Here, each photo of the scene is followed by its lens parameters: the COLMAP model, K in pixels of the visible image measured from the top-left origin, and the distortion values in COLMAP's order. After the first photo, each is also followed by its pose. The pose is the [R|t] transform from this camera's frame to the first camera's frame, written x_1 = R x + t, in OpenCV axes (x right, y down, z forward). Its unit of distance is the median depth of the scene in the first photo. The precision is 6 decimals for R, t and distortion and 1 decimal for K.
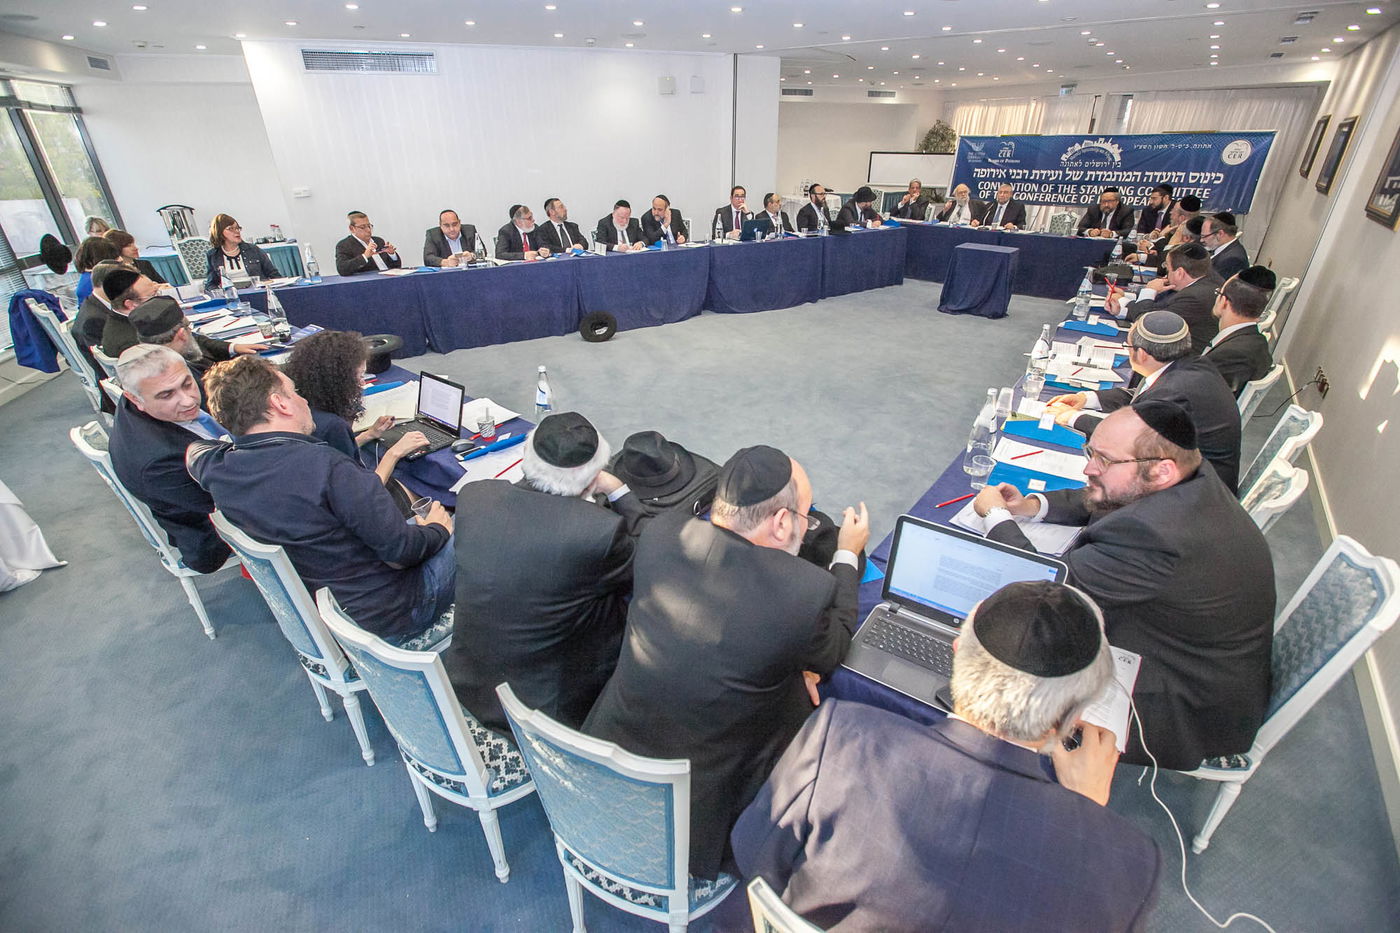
lens RADIAL K [[641.9, 0, 702.3], [0, 641.9, 473.5], [0, 0, 1]] dist [0.001413, 0.002451]
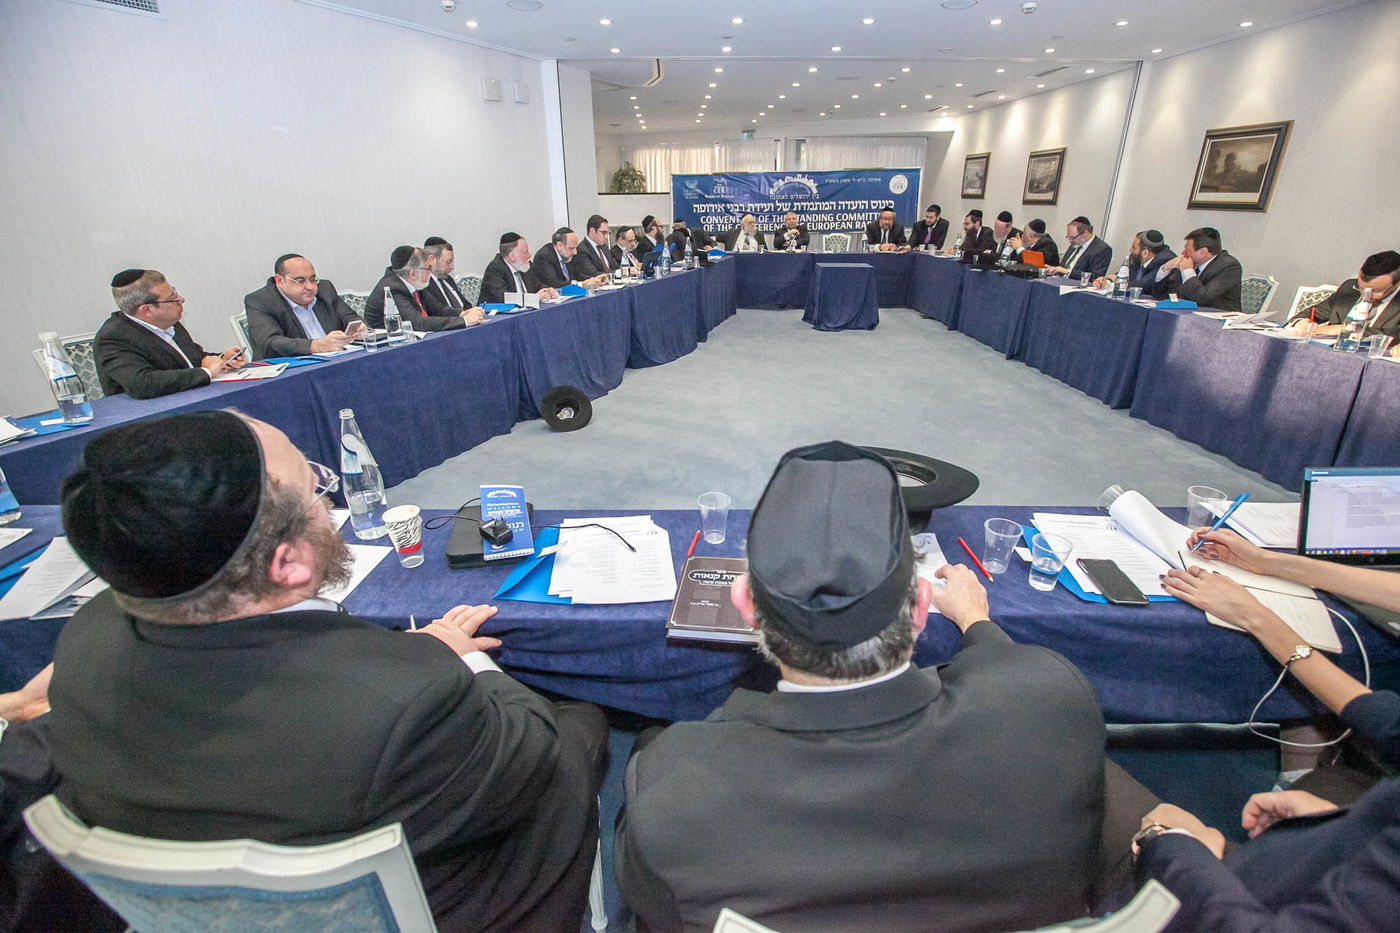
lens RADIAL K [[641.9, 0, 697.4], [0, 641.9, 459.3], [0, 0, 1]] dist [0.001413, 0.002451]
pose [[0.799938, -0.237342, 0.551151, -0.273817], [0.288494, 0.957460, -0.006408, -0.082110], [-0.526185, 0.164130, 0.834381, 0.227329]]
